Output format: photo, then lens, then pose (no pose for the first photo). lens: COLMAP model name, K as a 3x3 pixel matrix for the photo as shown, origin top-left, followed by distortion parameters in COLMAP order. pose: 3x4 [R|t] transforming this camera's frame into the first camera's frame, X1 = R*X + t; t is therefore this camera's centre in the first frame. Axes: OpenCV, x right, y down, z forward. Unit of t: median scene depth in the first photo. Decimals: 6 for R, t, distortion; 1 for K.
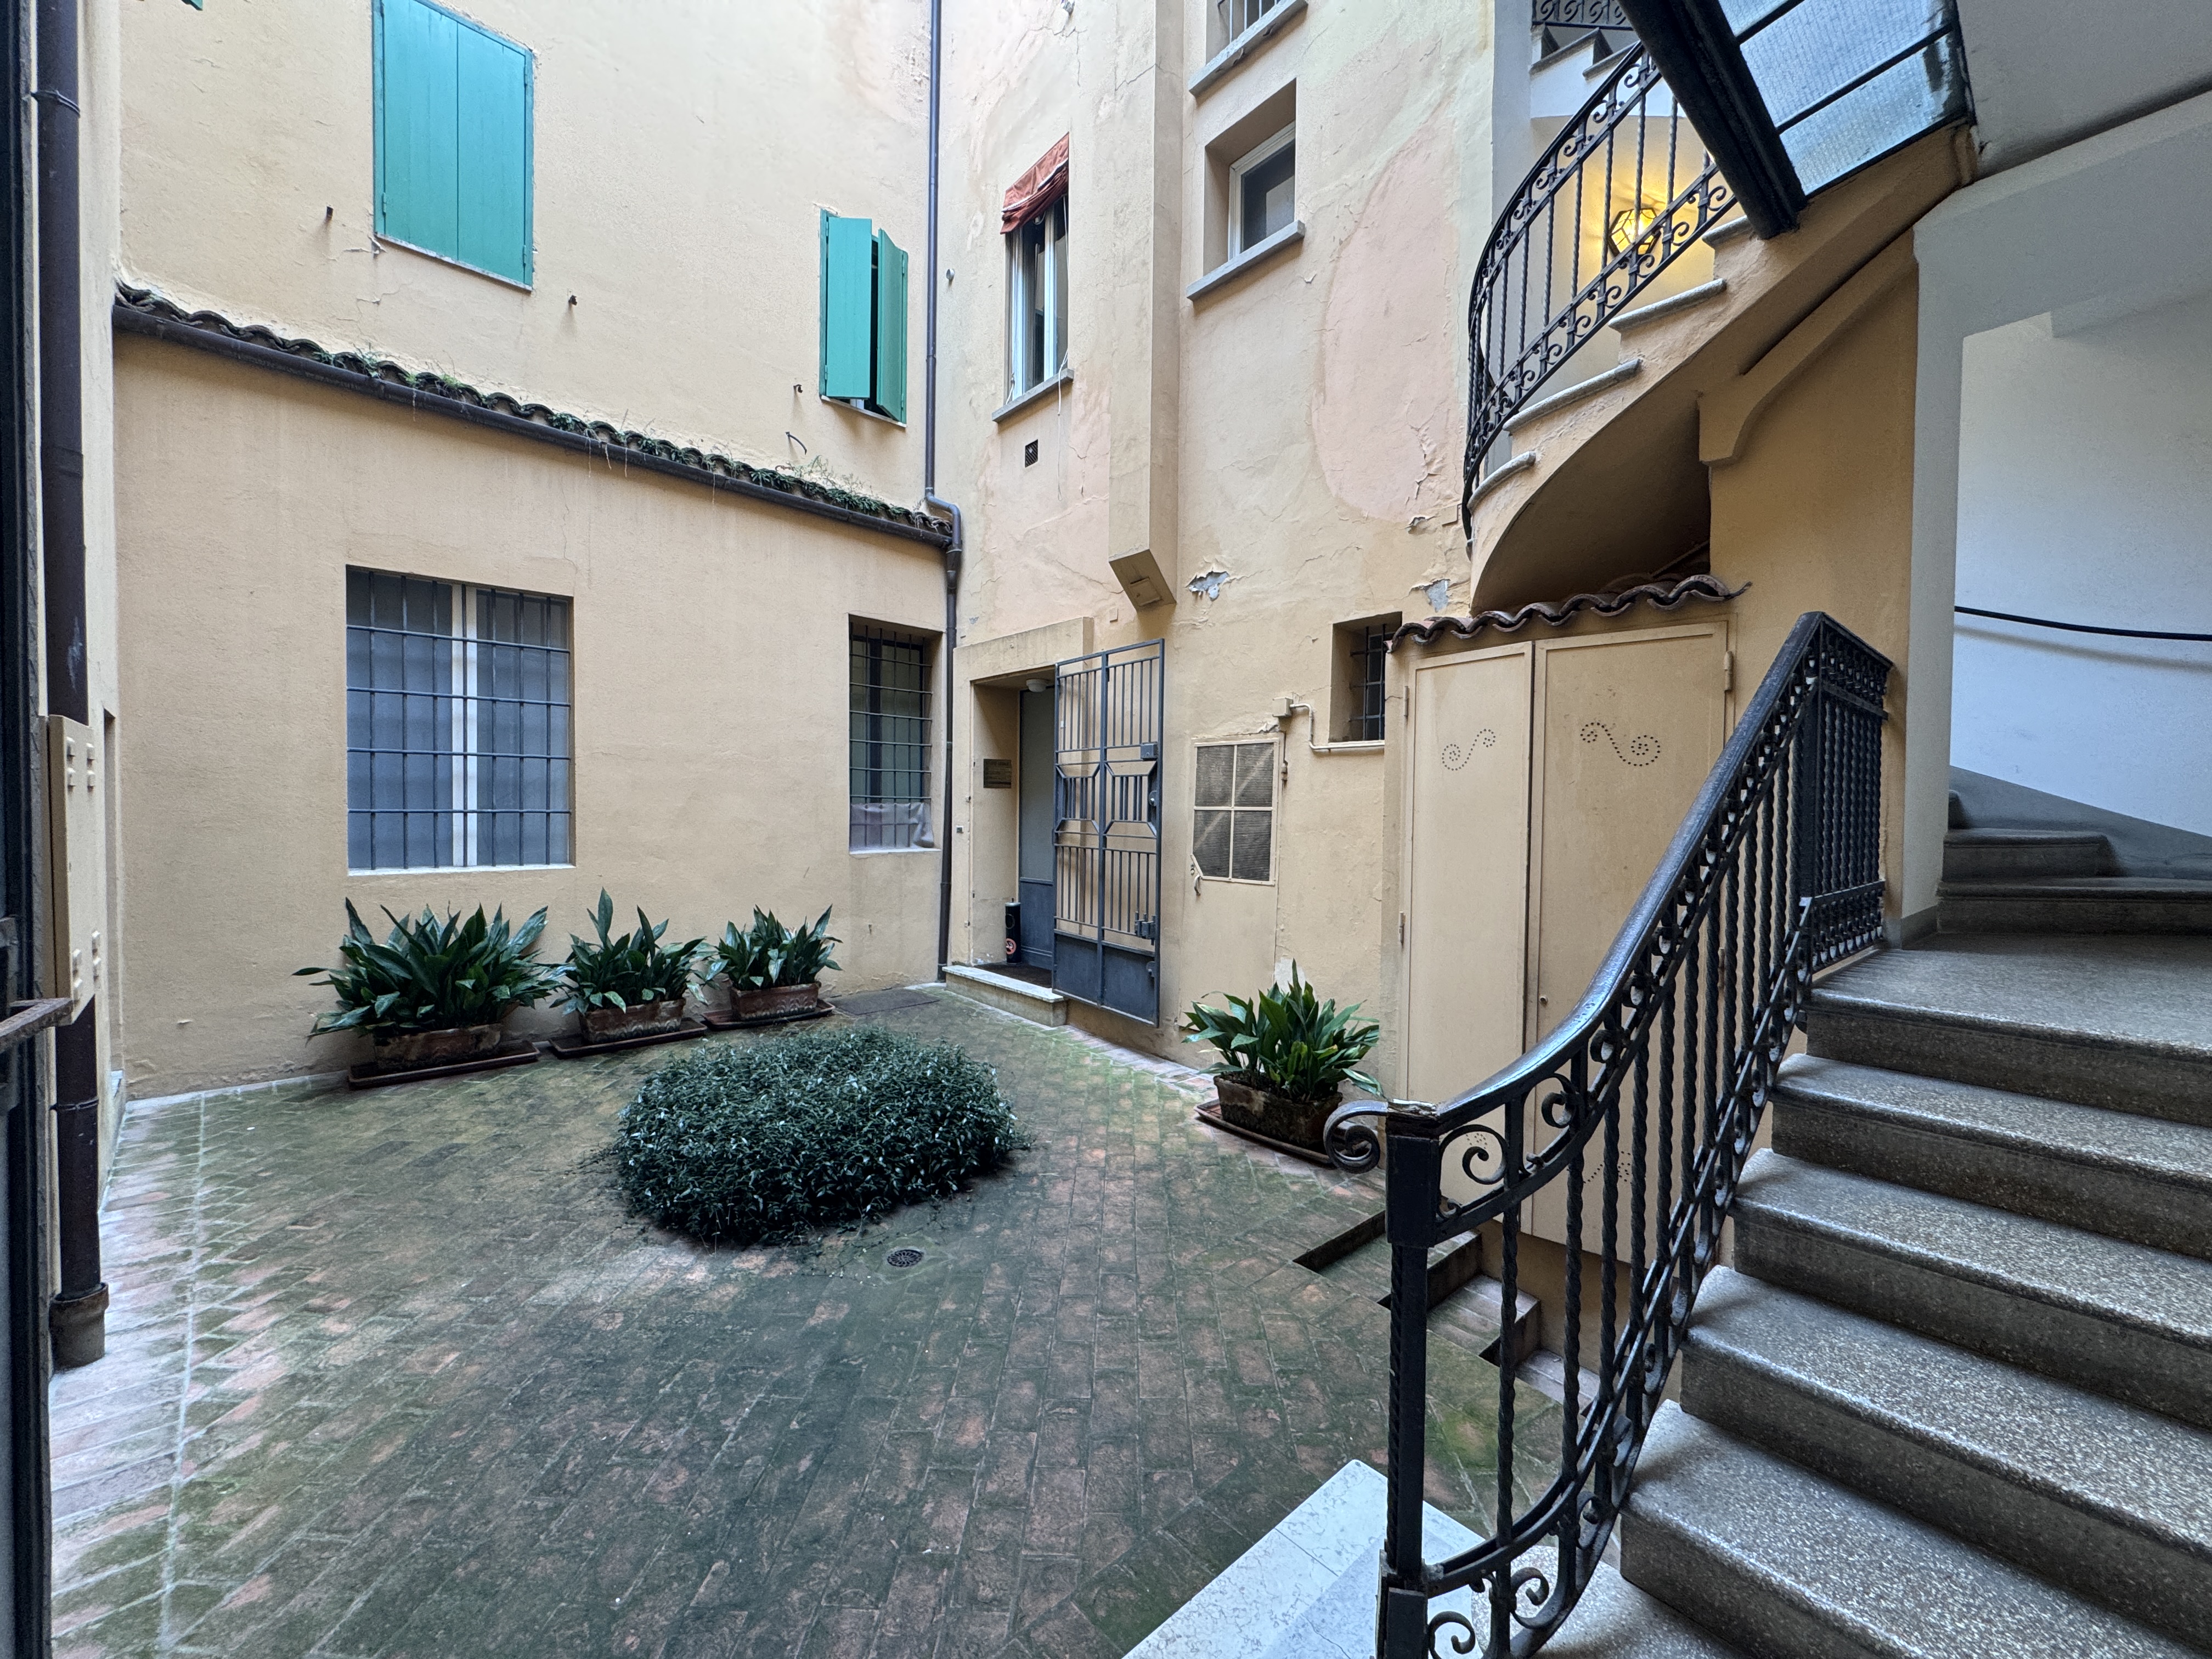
lens RADIAL K [[879.9, 0, 1108.3], [0, 879.9, 830.3], [0, 0, 1]] dist [-0.003116, 0.000326]
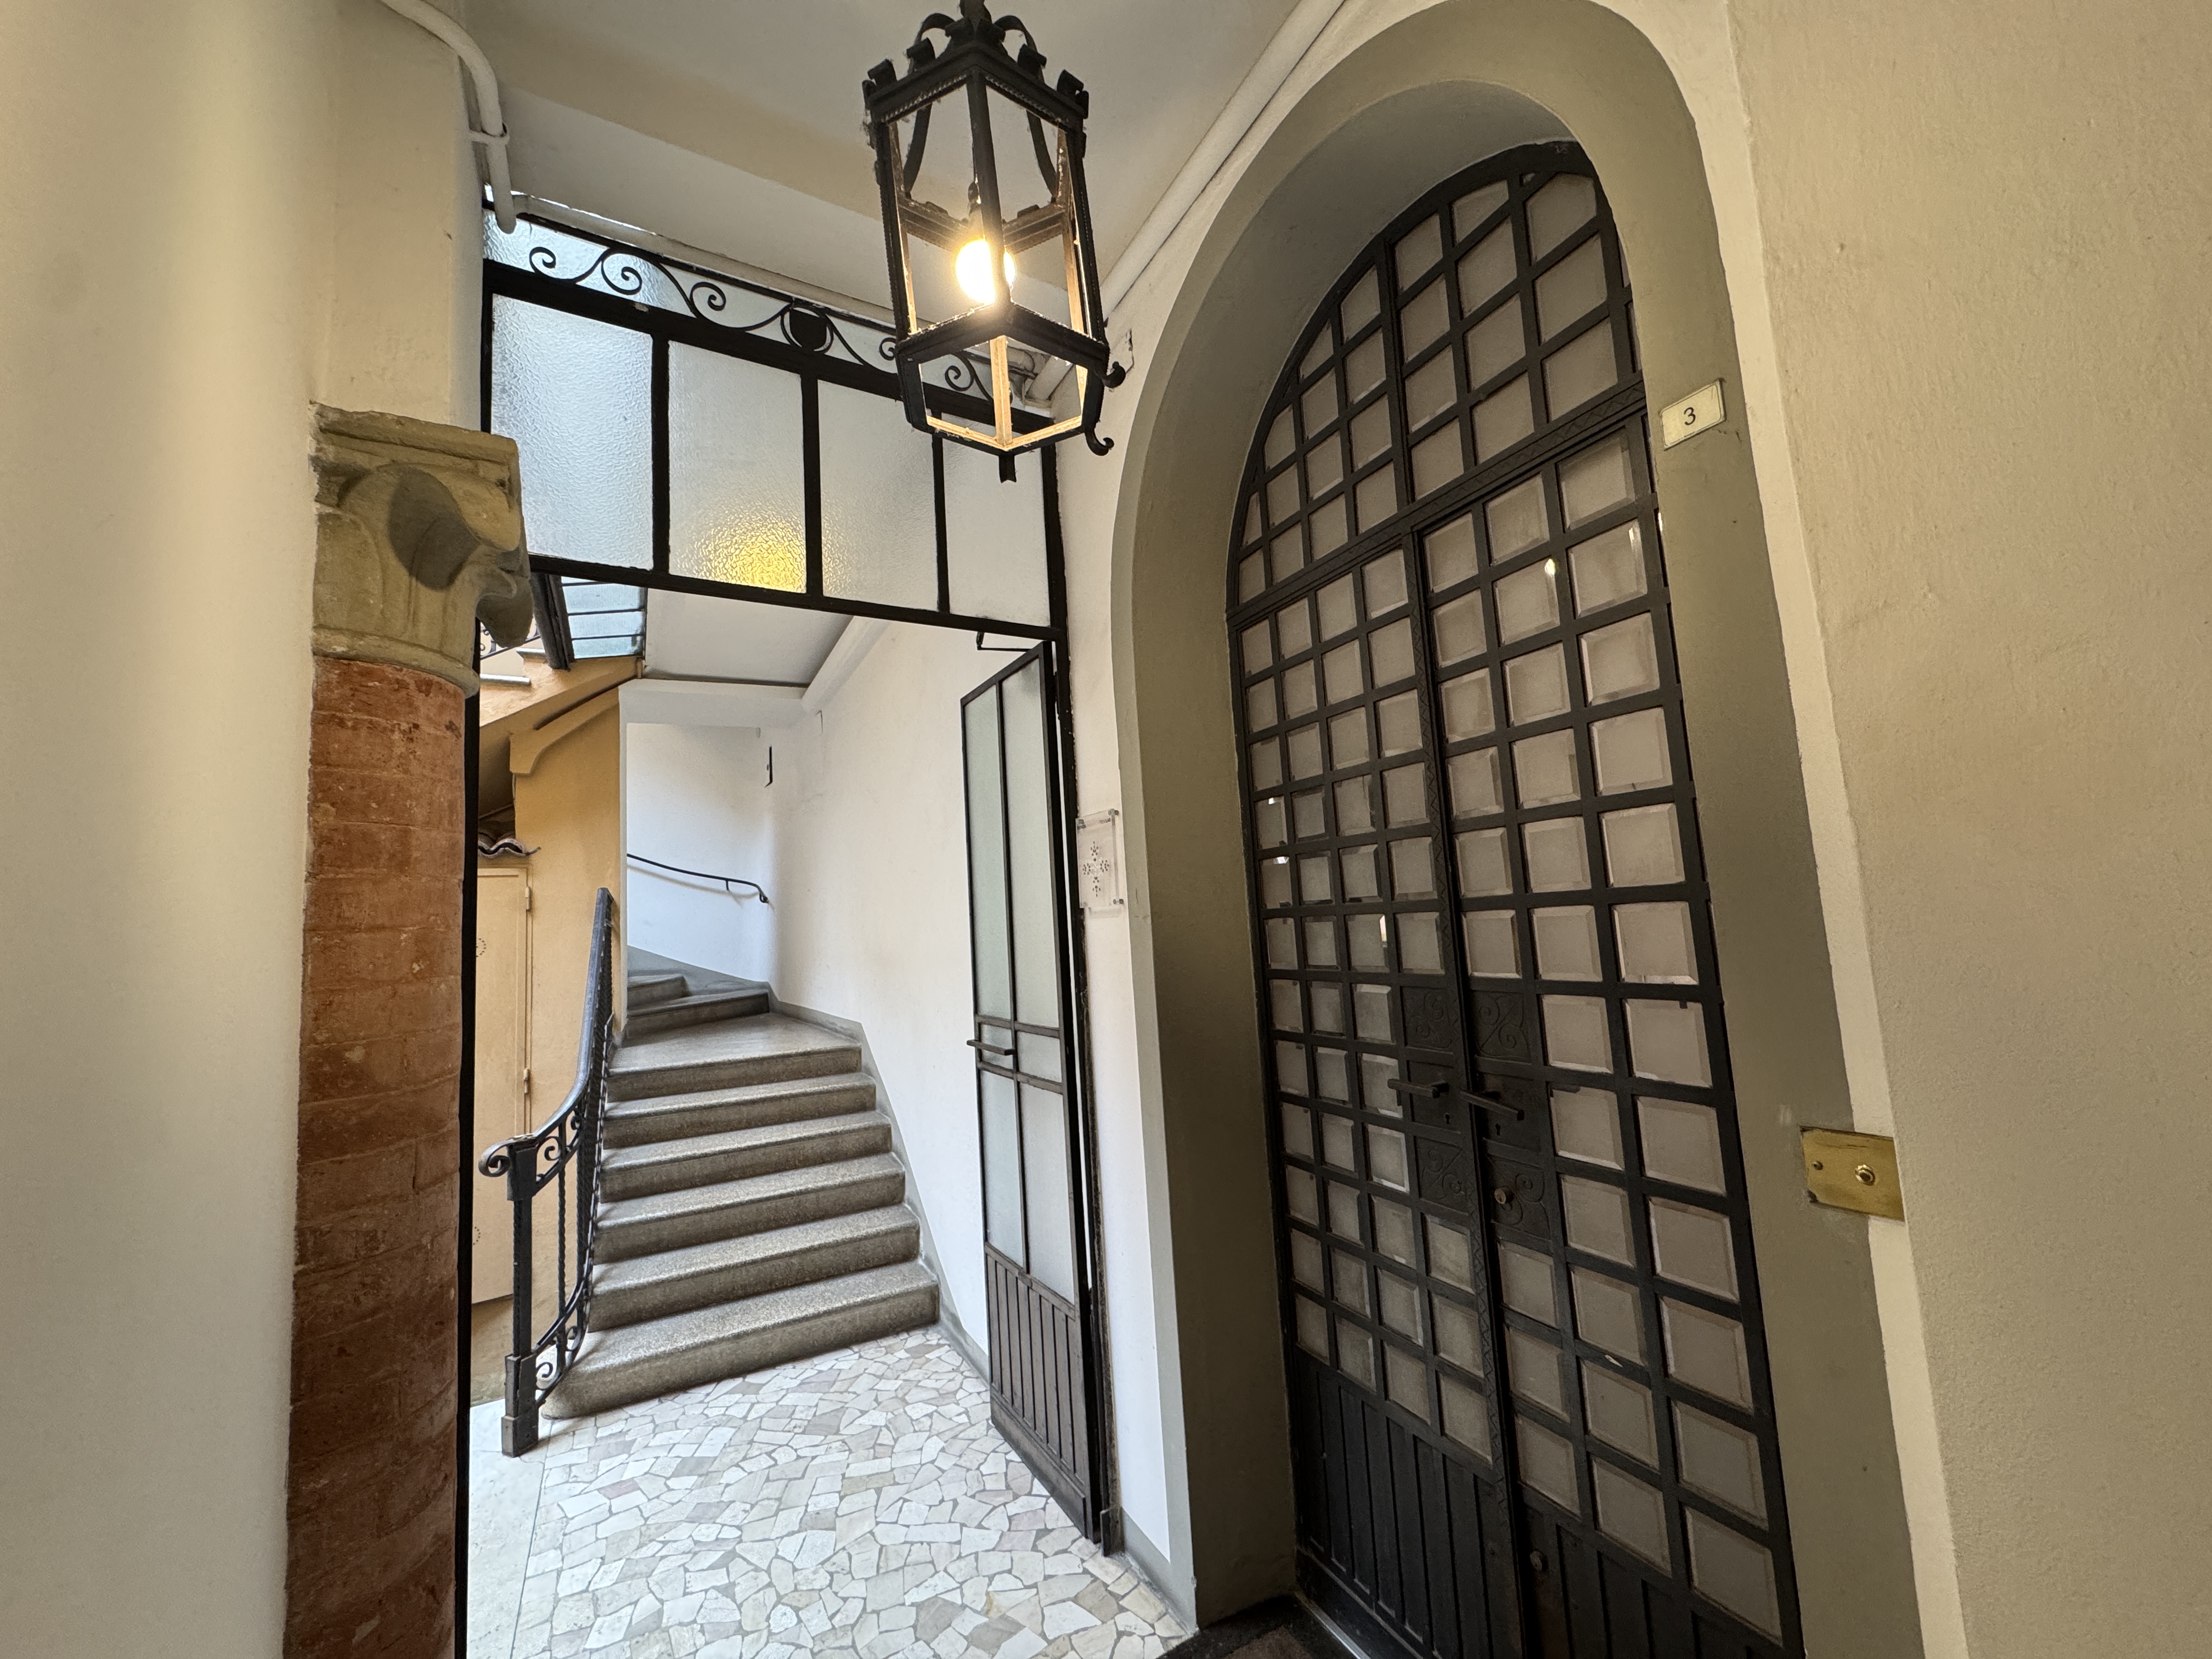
lens RADIAL K [[879.9, 0, 1111.0], [0, 879.9, 826.8], [0, 0, 1]] dist [-0.003116, 0.000326]
pose [[0.225603, 0.078319, 0.971066, -0.878142], [0.084541, 0.991429, -0.099602, -0.072116], [-0.970544, 0.104565, 0.217048, -0.587460]]
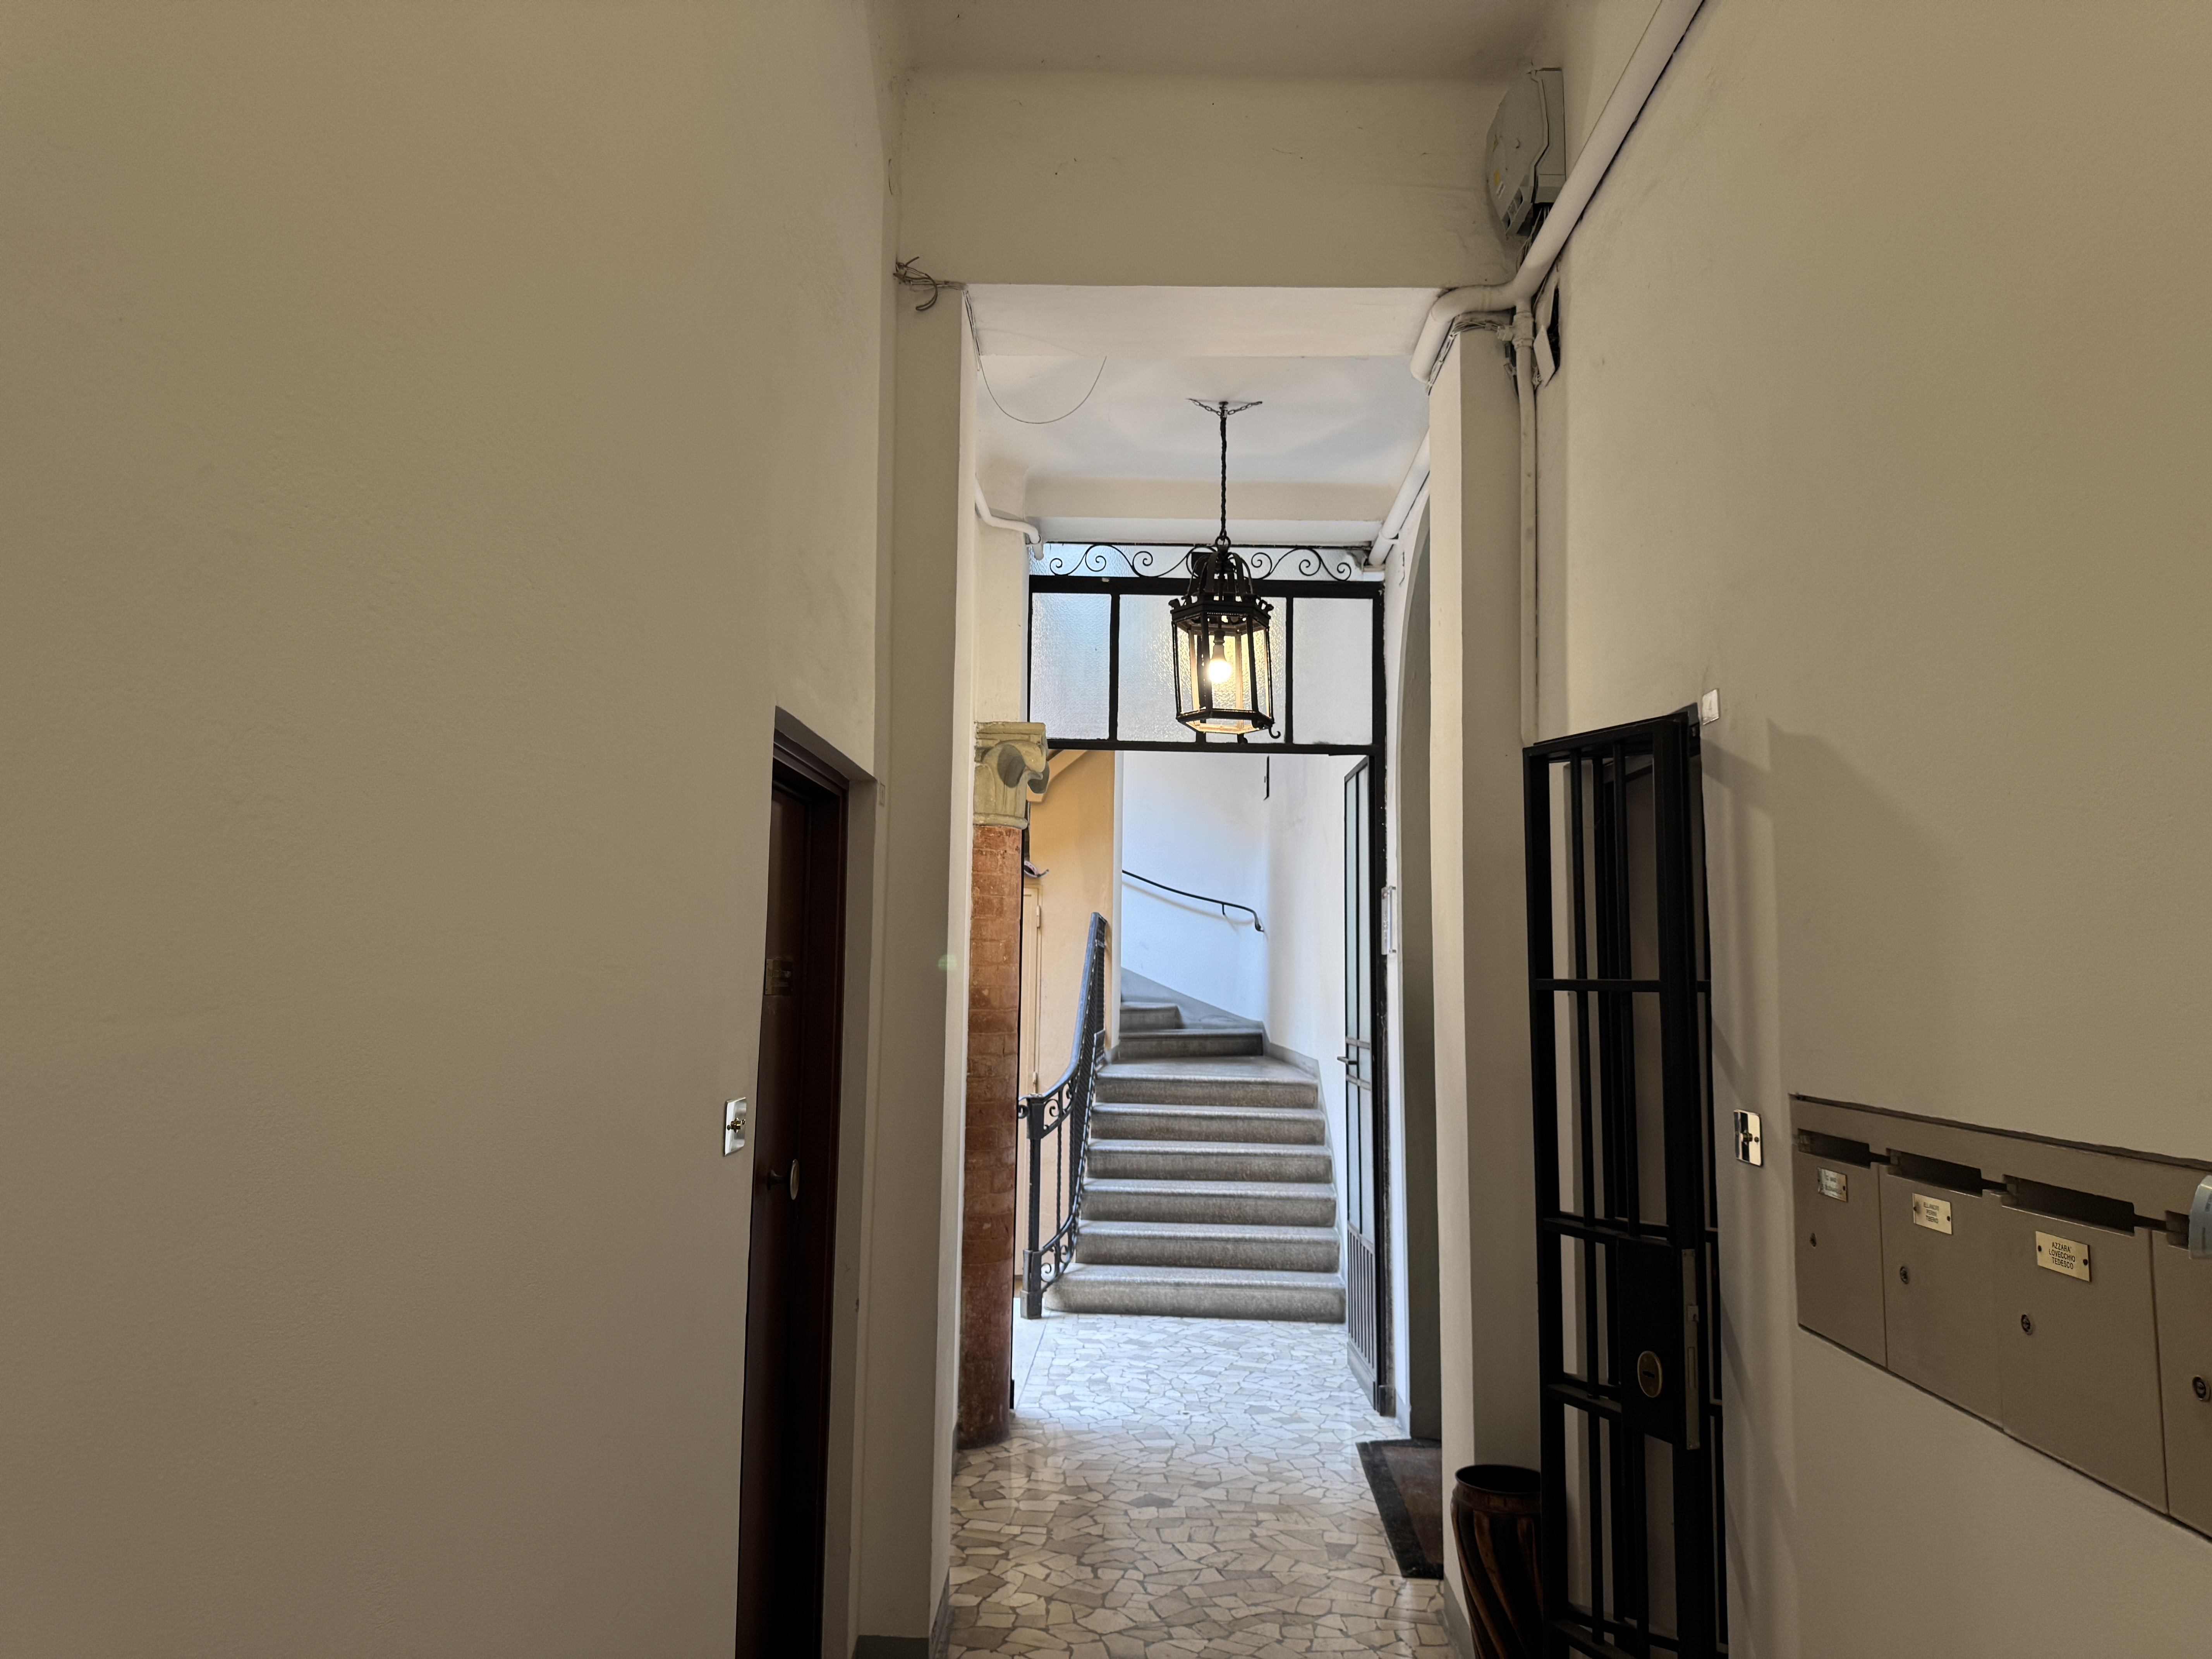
lens RADIAL K [[1599.8, 0, 1099.6], [0, 1599.8, 821.3], [0, 0, 1]] dist [0.010351, 0.000374]
pose [[0.693045, 0.074575, 0.717026, -2.035598], [0.006379, 0.993962, -0.109543, -0.017939], [-0.720866, 0.080492, 0.688385, -1.764728]]
